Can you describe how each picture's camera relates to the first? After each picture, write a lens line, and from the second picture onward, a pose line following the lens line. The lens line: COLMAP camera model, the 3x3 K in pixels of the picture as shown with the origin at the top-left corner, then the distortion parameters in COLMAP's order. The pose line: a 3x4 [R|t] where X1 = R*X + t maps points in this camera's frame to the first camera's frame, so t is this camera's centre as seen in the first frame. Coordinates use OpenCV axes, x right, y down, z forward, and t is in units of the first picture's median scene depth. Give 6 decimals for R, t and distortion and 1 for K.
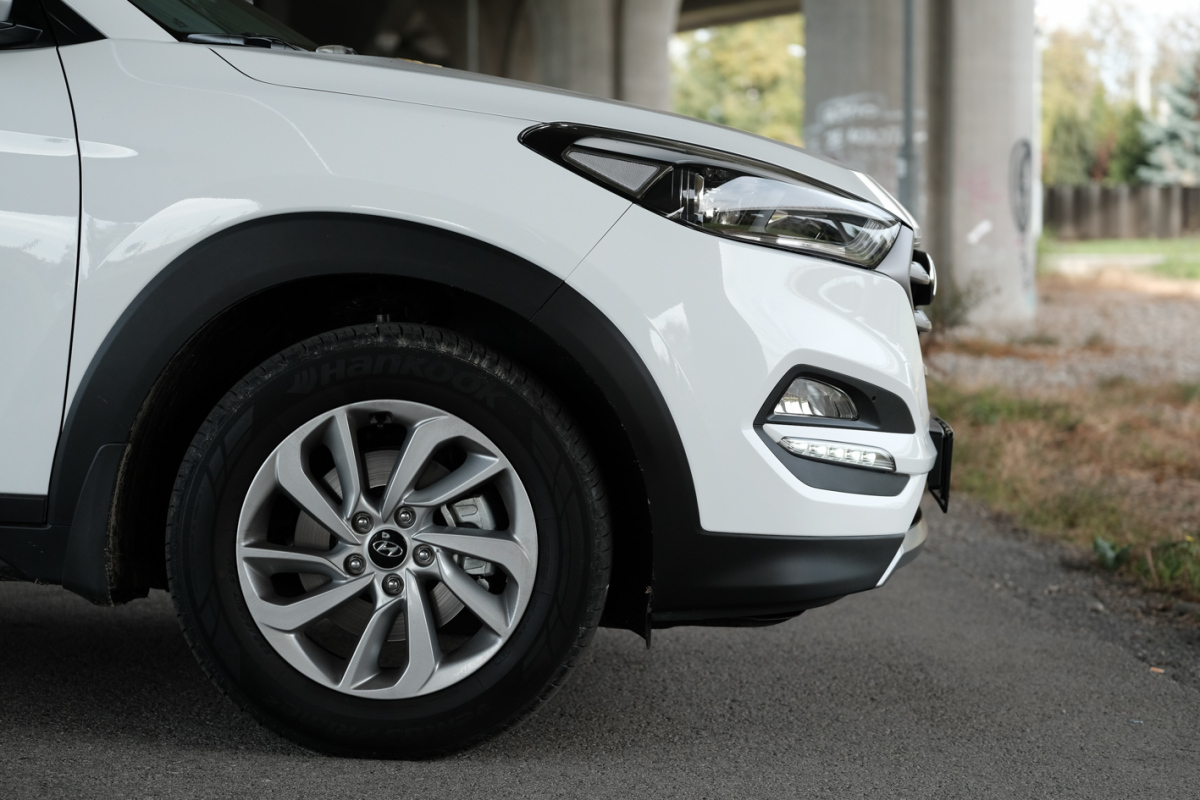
lens RADIAL K [[3191.1, 0, 600.0], [0, 3191.1, 400.0], [0, 0, 1]] dist [0.027806, 0.399207]
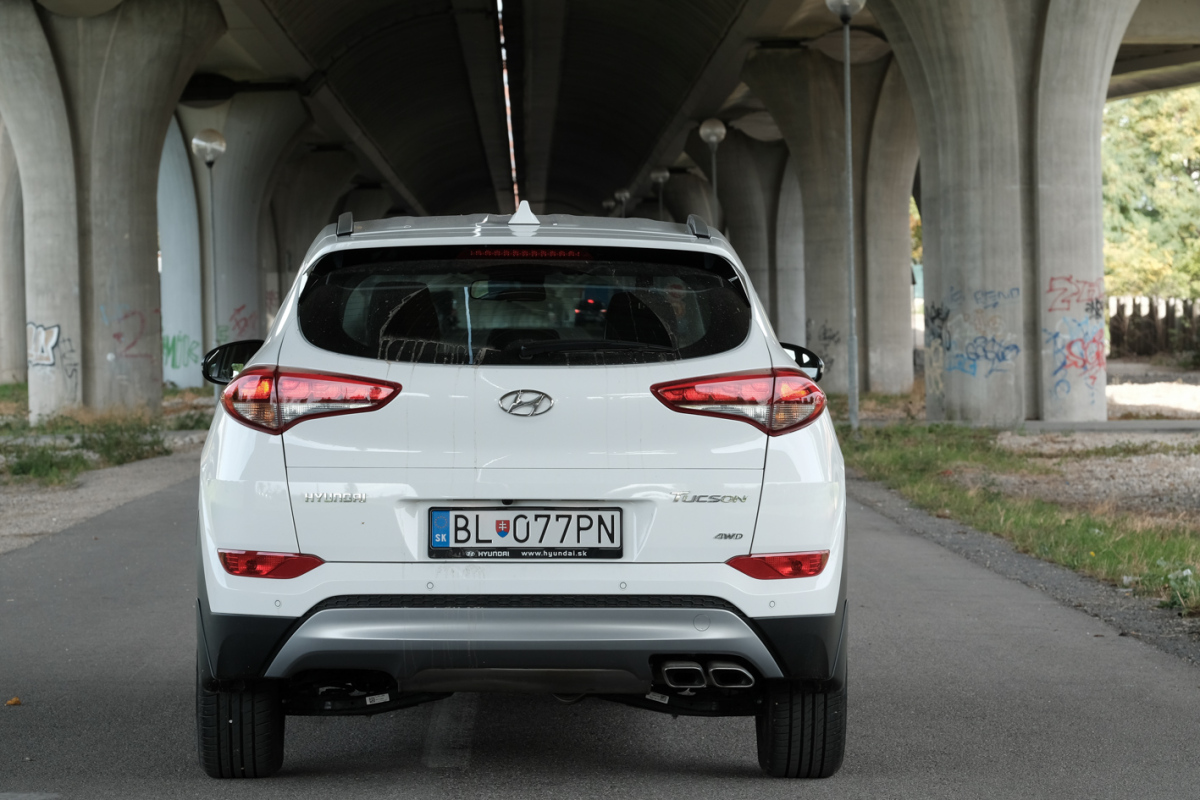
lens RADIAL K [[4483.7, 0, 624.4], [0, 4483.7, 426.4], [0, 0, 1]] dist [0.133453, 3.525552]
pose [[0.996874, -0.017299, -0.077092, -0.109546], [0.014320, 0.999136, -0.039024, -0.039489], [0.077700, 0.037798, 0.996260, -0.743709]]
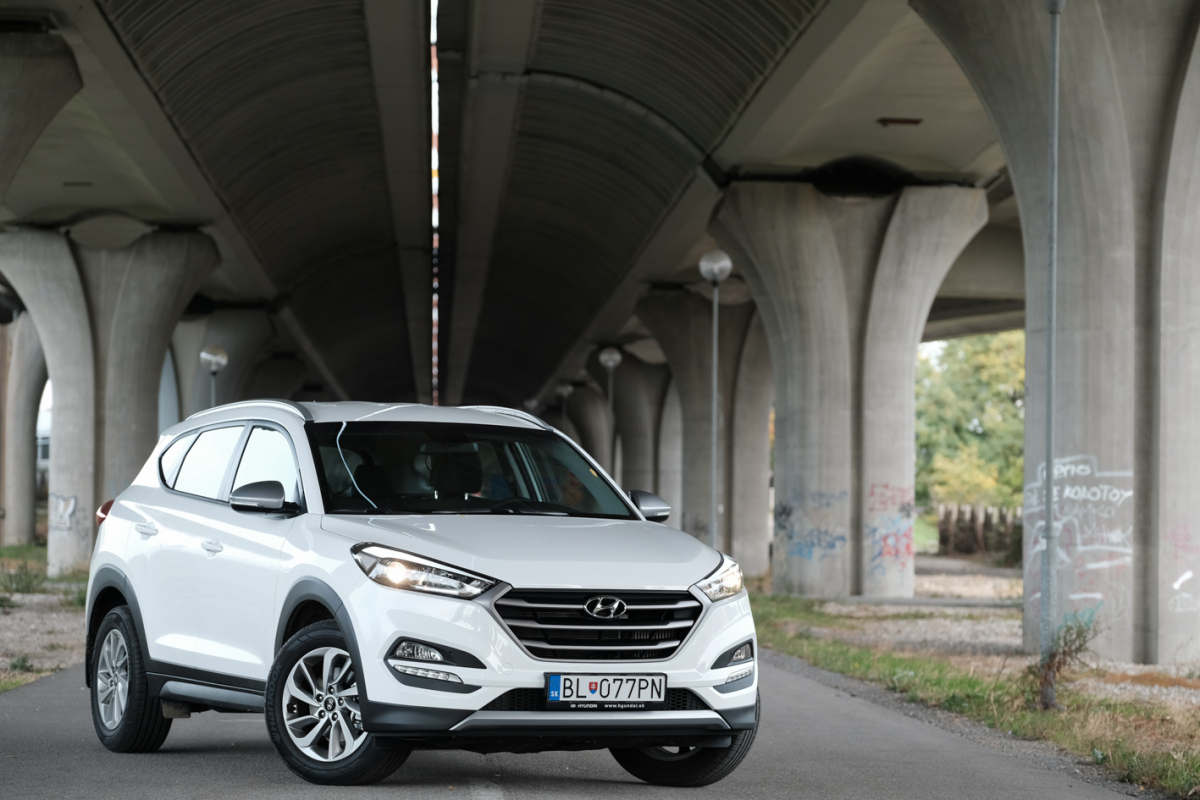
lens RADIAL K [[4080.3, 0, 644.7], [0, 4080.3, 398.2], [0, 0, 1]] dist [0.121263, 0.952713]
pose [[0.998823, 0.012398, -0.046899, -0.011289], [-0.016645, 0.995687, -0.091275, 0.110606], [0.045565, 0.091948, 0.994721, -2.743413]]
